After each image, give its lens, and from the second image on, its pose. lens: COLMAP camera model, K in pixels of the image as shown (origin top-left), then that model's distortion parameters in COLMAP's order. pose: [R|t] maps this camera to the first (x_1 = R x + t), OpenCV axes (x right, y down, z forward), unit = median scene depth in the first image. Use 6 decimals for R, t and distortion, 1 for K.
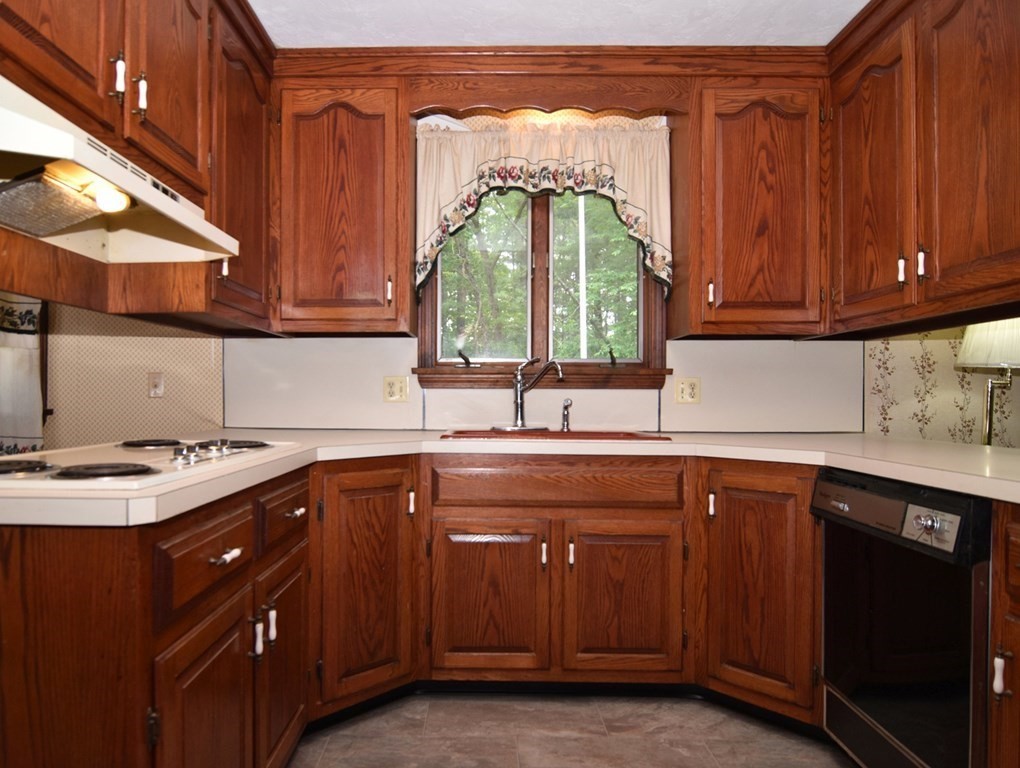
lens RADIAL K [[642.1, 0, 509.5], [0, 642.1, 388.7], [0, 0, 1]] dist [-0.009110, -0.003988]
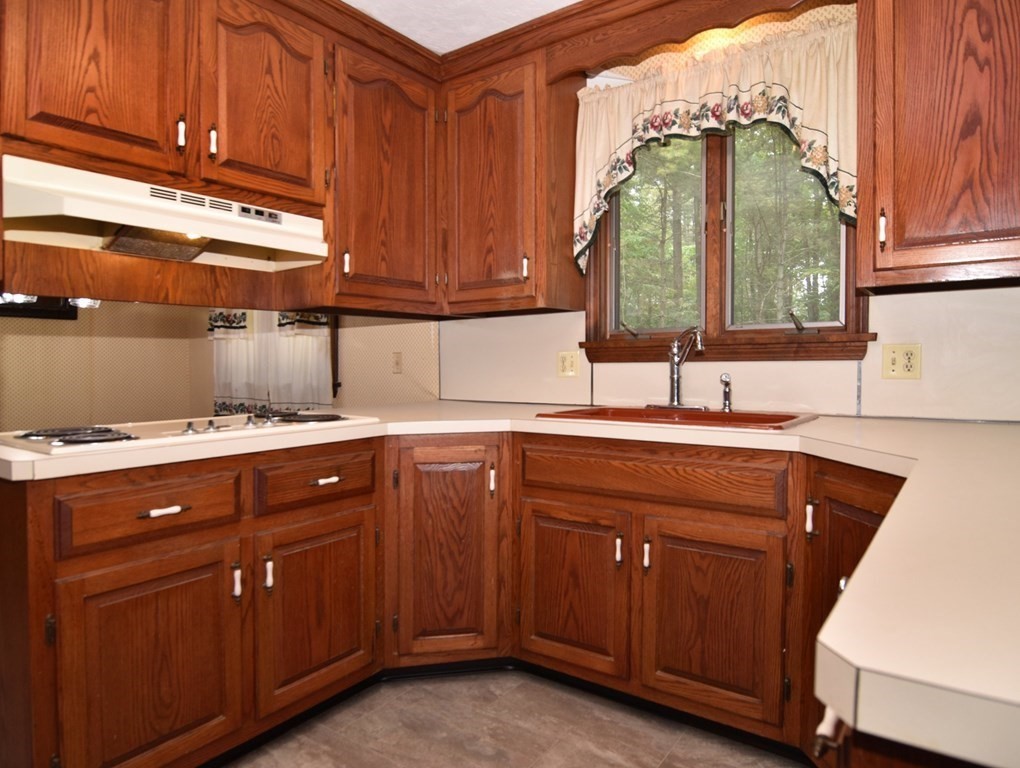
lens RADIAL K [[636.1, 0, 491.6], [0, 636.1, 370.9], [0, 0, 1]] dist [-0.008059, -0.007570]
pose [[0.827673, -0.006904, -0.561168, 0.399500], [0.019596, 0.999670, 0.016602, -0.010390], [0.560868, -0.024738, 0.827535, 0.172733]]
